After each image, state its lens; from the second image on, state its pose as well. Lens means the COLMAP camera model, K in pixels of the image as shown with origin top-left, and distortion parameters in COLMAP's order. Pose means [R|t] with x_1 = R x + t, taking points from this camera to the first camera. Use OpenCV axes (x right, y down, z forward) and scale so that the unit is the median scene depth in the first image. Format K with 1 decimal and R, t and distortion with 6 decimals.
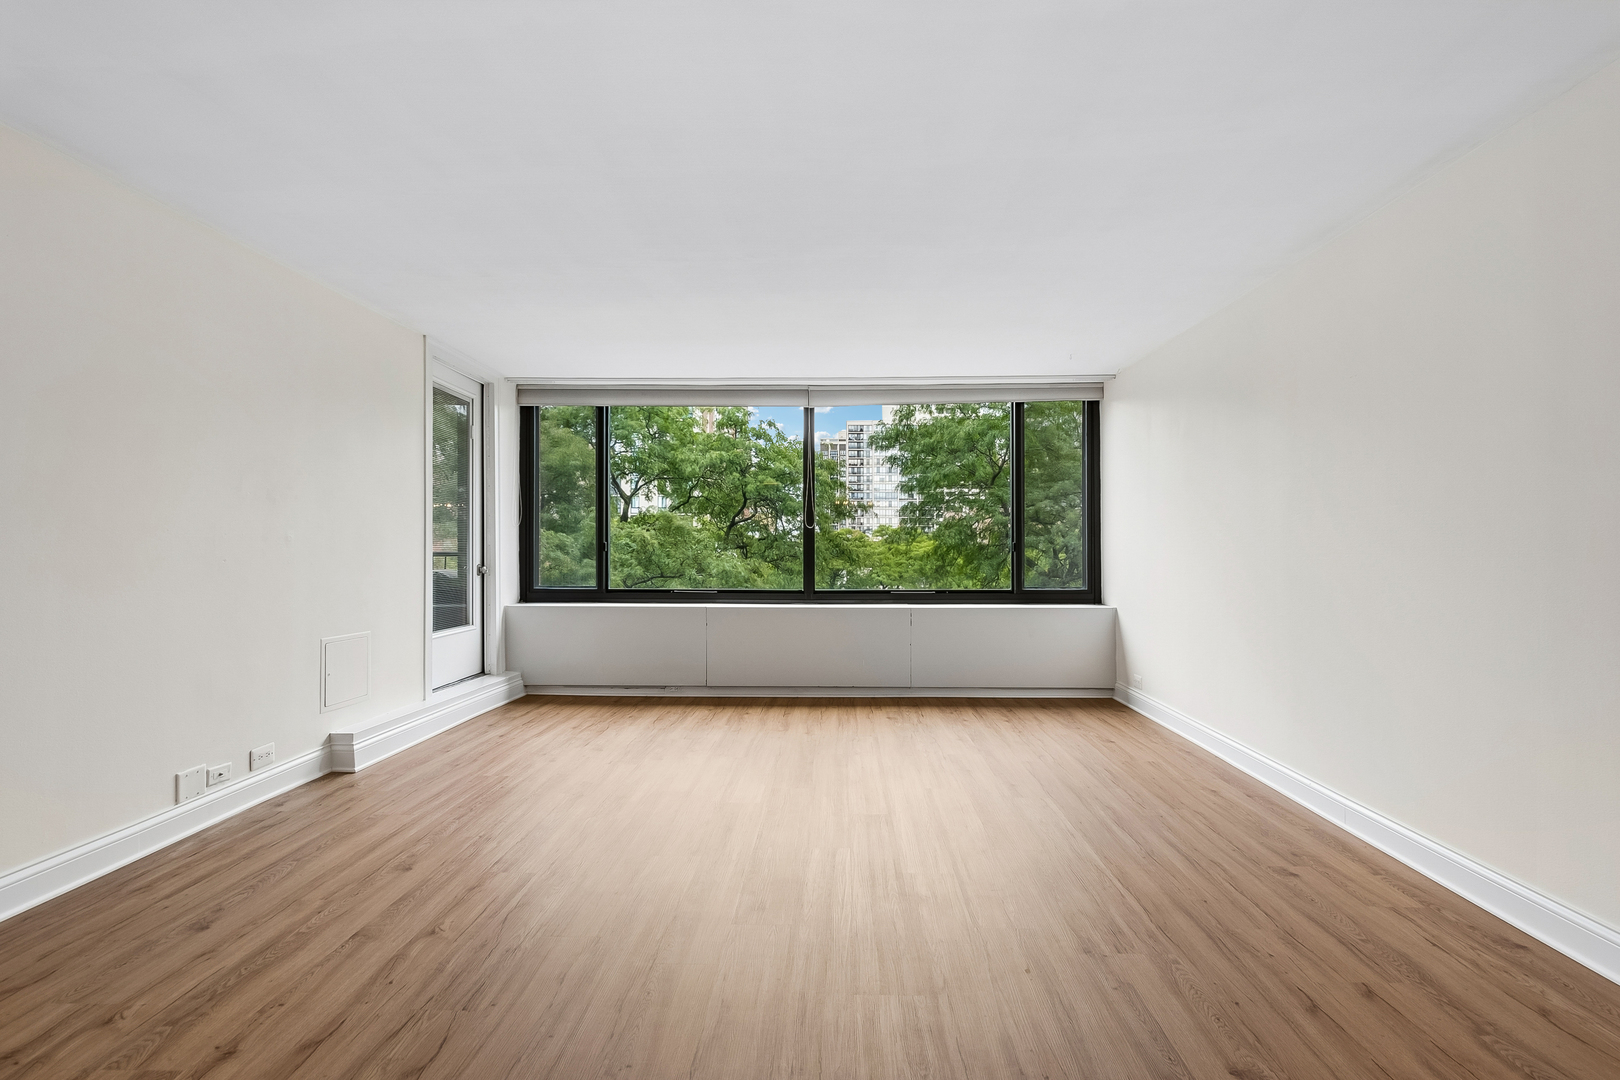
lens RADIAL K [[711.2, 0, 825.0], [0, 711.2, 551.7], [0, 0, 1]] dist [0.003432, 0.000061]
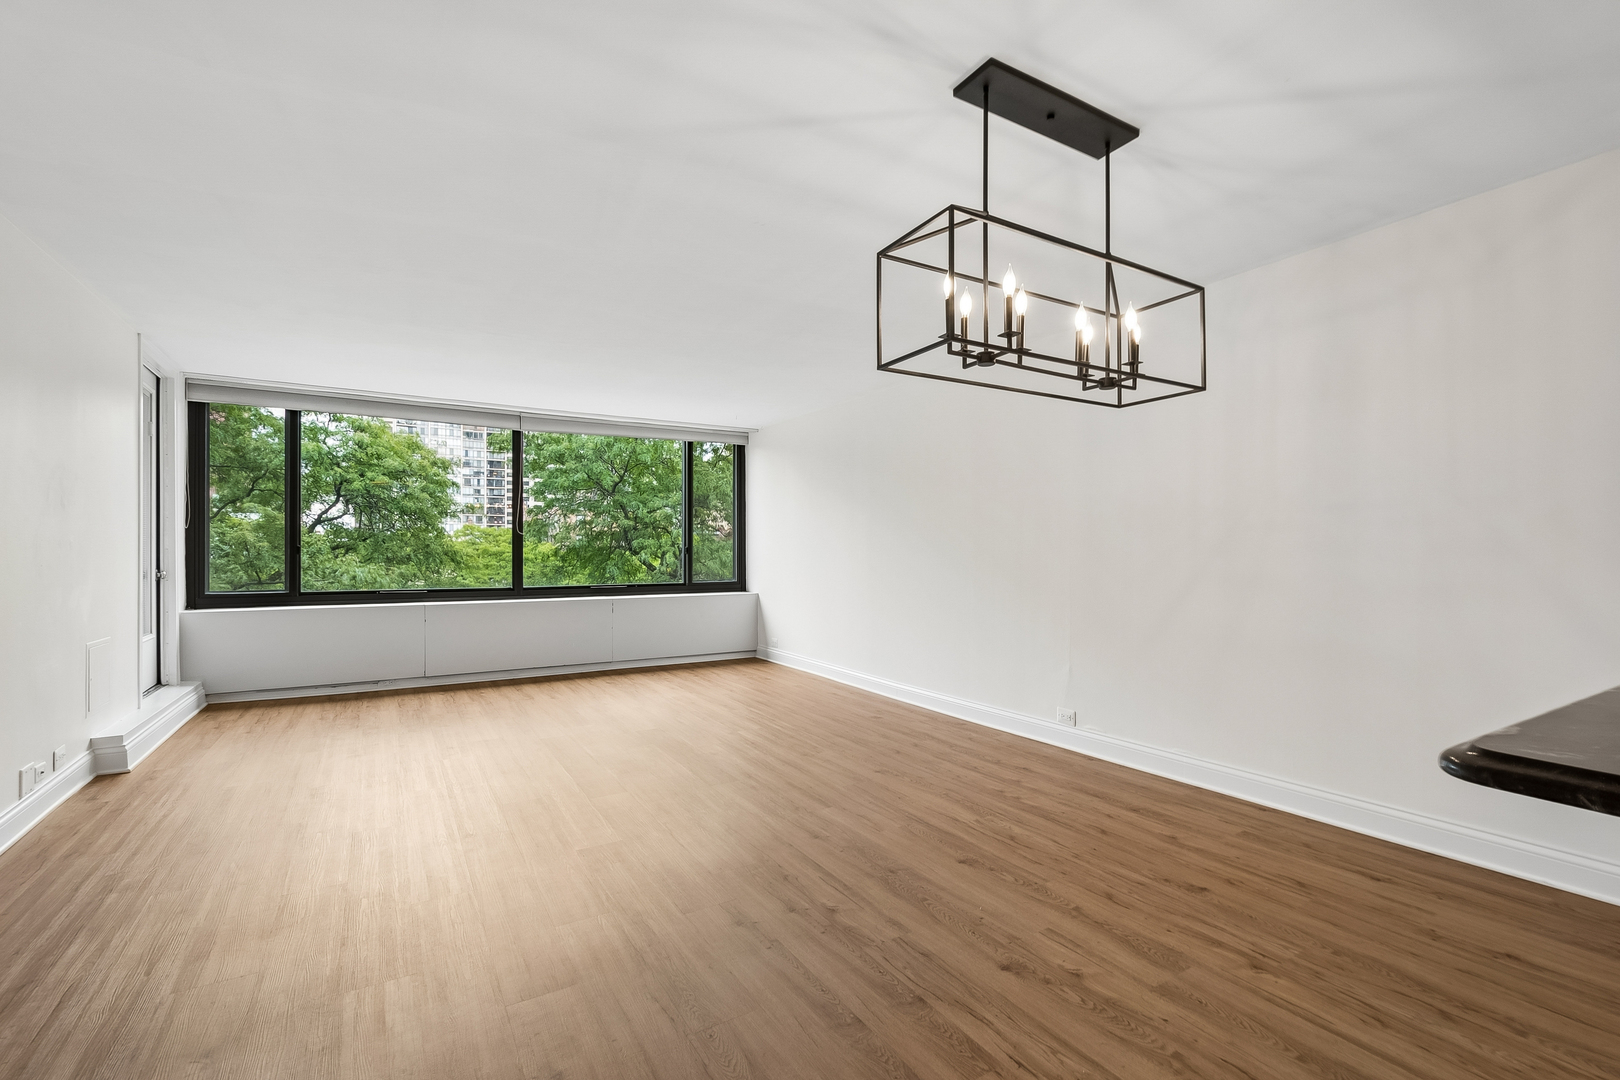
lens RADIAL K [[715.0, 0, 823.3], [0, 715.0, 564.7], [0, 0, 1]] dist [0.003277, 0.000083]
pose [[0.838031, -0.010453, 0.545523, -0.381112], [0.001565, 0.999858, 0.016754, -0.002024], [-0.545621, -0.013186, 0.837929, -0.392786]]
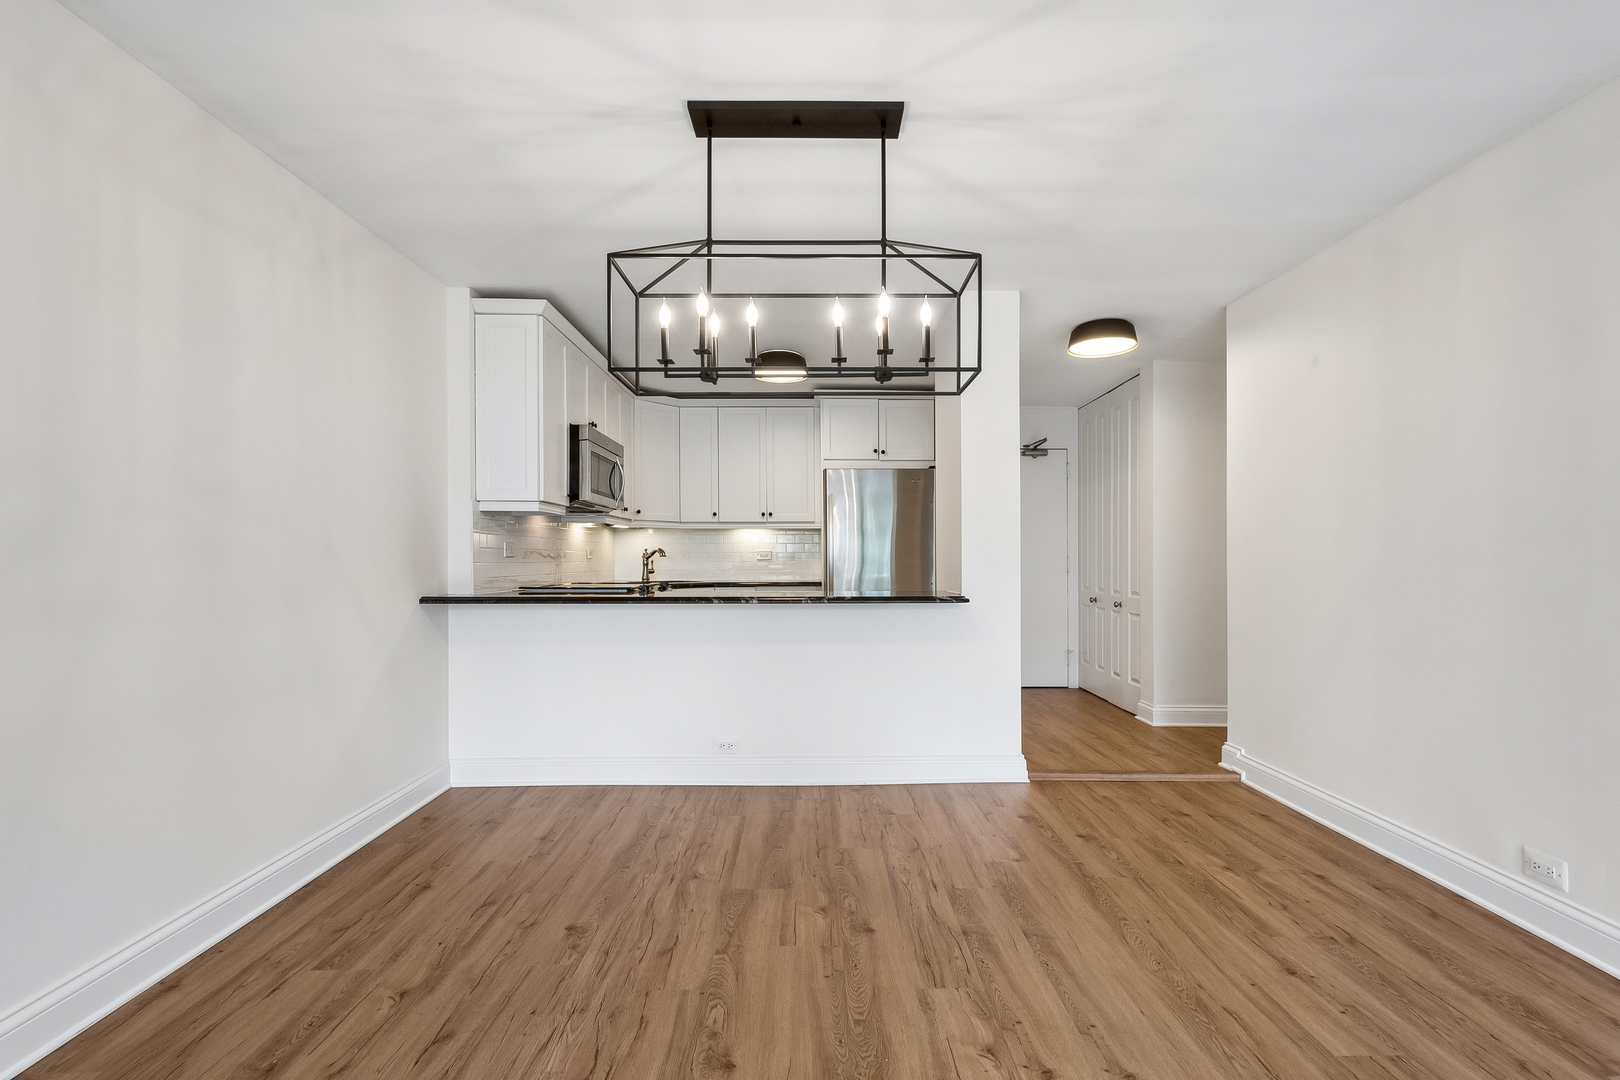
lens RADIAL K [[715.0, 0, 823.3], [0, 715.0, 564.7], [0, 0, 1]] dist [0.003277, 0.000083]
pose [[-0.998807, 0.001795, -0.048800, 0.103698], [0.001347, 0.999957, 0.009223, 0.003566], [0.048815, 0.009146, -0.998766, 0.591130]]
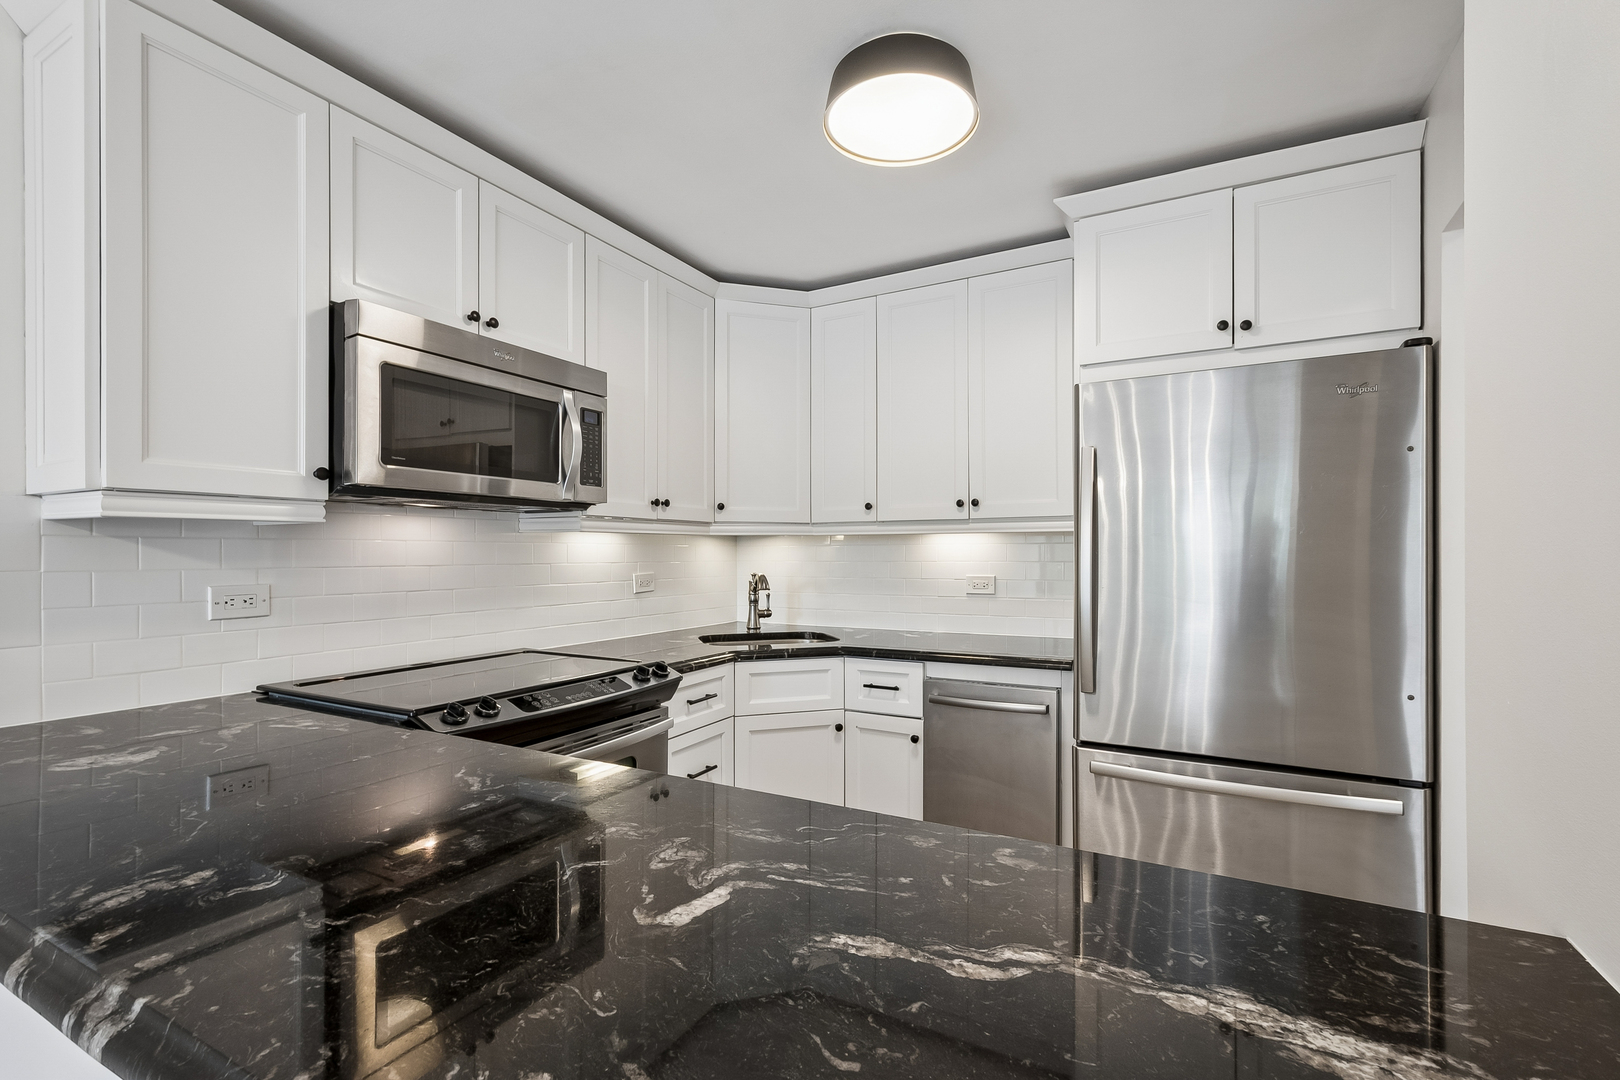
lens RADIAL K [[711.2, 0, 825.0], [0, 711.2, 551.7], [0, 0, 1]] dist [0.003432, 0.000061]
pose [[-0.892056, 0.003430, 0.451912, -0.051842], [0.003344, 0.999994, -0.000988, -0.041684], [-0.451913, 0.000630, -0.892062, -0.253050]]
